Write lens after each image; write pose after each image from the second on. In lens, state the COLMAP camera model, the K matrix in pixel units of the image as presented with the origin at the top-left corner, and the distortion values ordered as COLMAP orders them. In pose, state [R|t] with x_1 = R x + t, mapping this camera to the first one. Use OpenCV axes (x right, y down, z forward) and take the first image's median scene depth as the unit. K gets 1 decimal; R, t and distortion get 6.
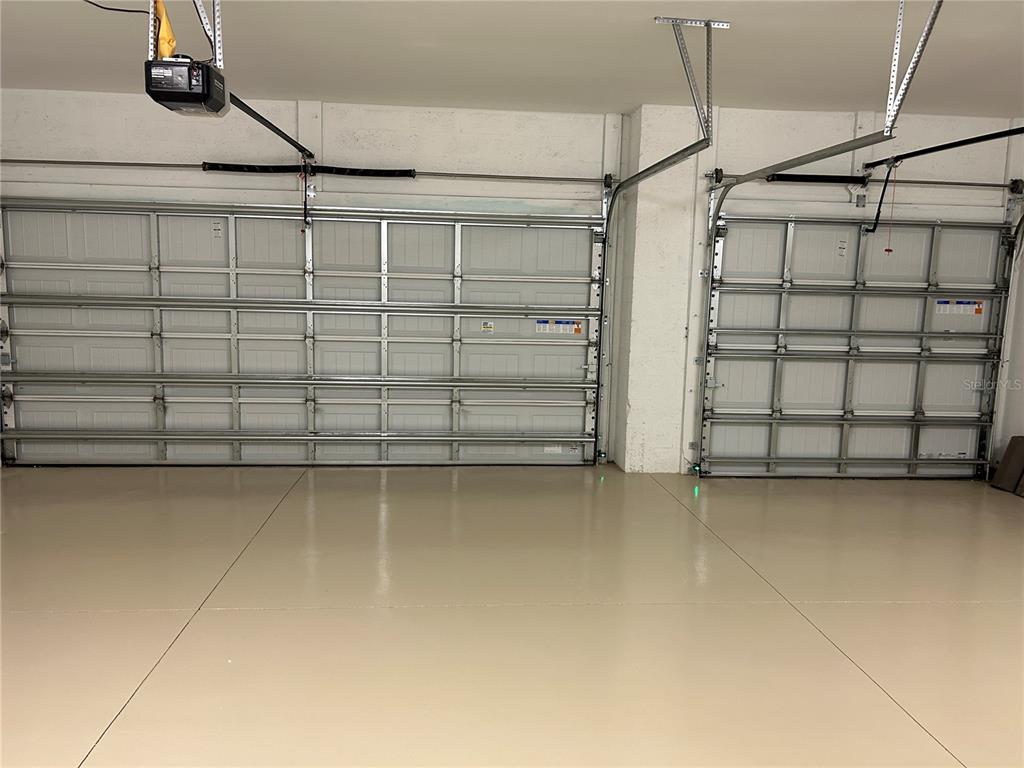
lens RADIAL K [[796.8, 0, 512.0], [0, 796.8, 384.0], [0, 0, 1]] dist [0.053777, -0.092176]
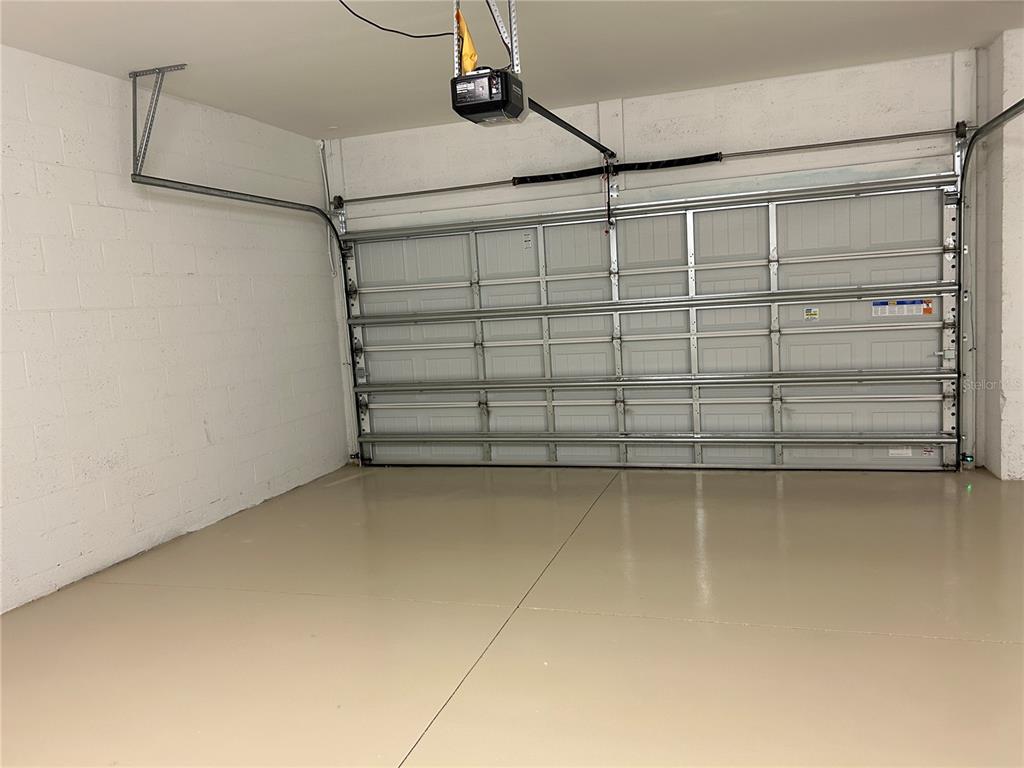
lens RADIAL K [[742.5, 0, 512.0], [0, 742.5, 384.0], [0, 0, 1]] dist [0.069238, -0.088684]
pose [[0.915782, -0.037454, -0.399925, -0.005165], [0.031672, 0.999276, -0.021059, 0.013733], [0.400424, 0.006619, 0.916306, 0.100858]]
